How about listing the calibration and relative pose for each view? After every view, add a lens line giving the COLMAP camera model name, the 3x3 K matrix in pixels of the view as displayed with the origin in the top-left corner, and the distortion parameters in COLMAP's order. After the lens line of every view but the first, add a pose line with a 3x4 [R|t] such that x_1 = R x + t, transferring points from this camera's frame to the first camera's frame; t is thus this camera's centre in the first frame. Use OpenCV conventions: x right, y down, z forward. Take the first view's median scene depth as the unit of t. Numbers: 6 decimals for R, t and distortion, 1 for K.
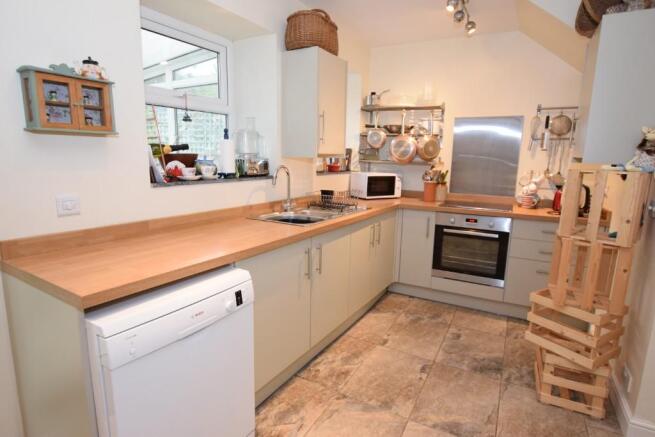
lens RADIAL K [[359.2, 0, 327.5], [0, 359.2, 218.5], [0, 0, 1]] dist [0.000001, -0.000374]
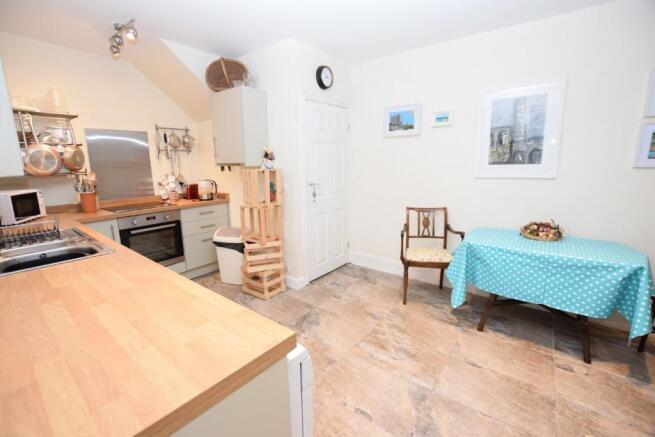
lens RADIAL K [[297.3, 0, 327.5], [0, 297.3, 218.5], [0, 0, 1]] dist [-0.025249, -0.000159]
pose [[0.118179, -0.207886, 0.970988, -0.480238], [0.188099, 0.964823, 0.183673, -0.062829], [-0.975014, 0.160936, 0.153125, 0.273376]]
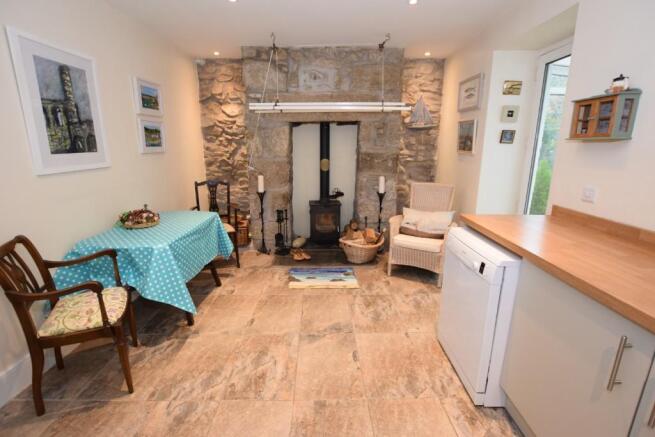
lens RADIAL K [[297.2, 0, 327.5], [0, 297.2, 218.5], [0, 0, 1]] dist [-0.030647, 0.000012]
pose [[-0.847573, 0.102601, -0.520665, 0.362548], [-0.114114, 0.922942, 0.367635, -0.127130], [0.518264, 0.371013, -0.770553, 0.723113]]
